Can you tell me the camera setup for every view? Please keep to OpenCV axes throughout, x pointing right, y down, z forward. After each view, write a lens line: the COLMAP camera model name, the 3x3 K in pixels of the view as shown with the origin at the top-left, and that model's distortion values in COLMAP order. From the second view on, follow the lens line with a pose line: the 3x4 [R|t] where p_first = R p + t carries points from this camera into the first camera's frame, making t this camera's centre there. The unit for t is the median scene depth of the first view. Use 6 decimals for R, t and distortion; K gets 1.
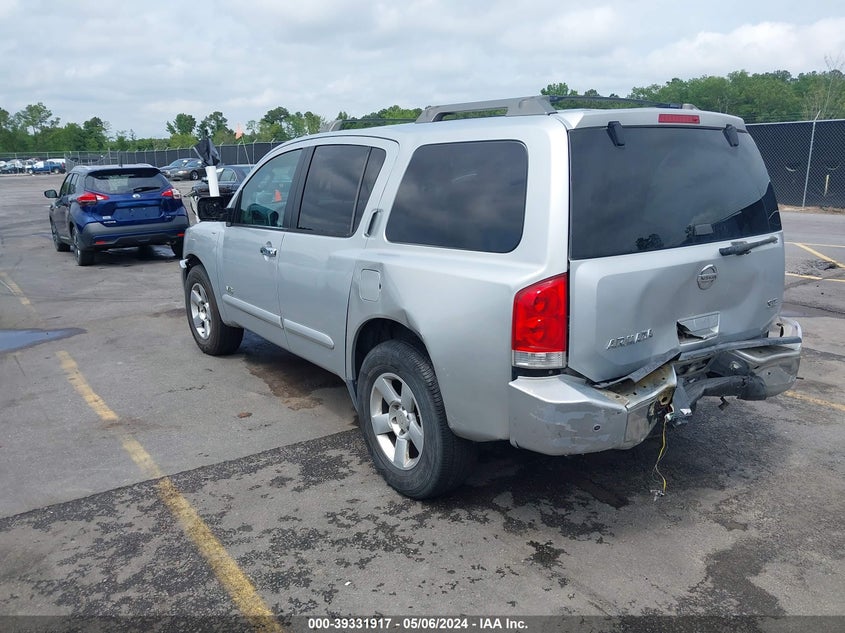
lens RADIAL K [[669.2, 0, 422.5], [0, 669.2, 316.5], [0, 0, 1]] dist [0.002841, 0.000856]
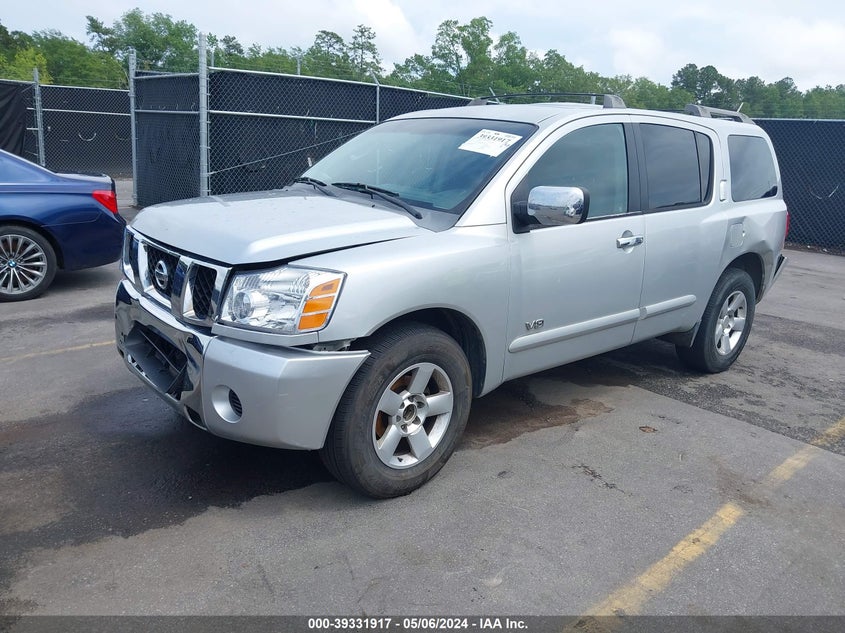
lens RADIAL K [[669.2, 0, 422.5], [0, 669.2, 316.5], [0, 0, 1]] dist [0.002841, 0.000856]
pose [[-0.108586, -0.224661, 0.968368, -1.430057], [0.195223, 0.950339, 0.242370, -0.355165], [-0.974729, 0.215365, -0.059335, 1.790442]]
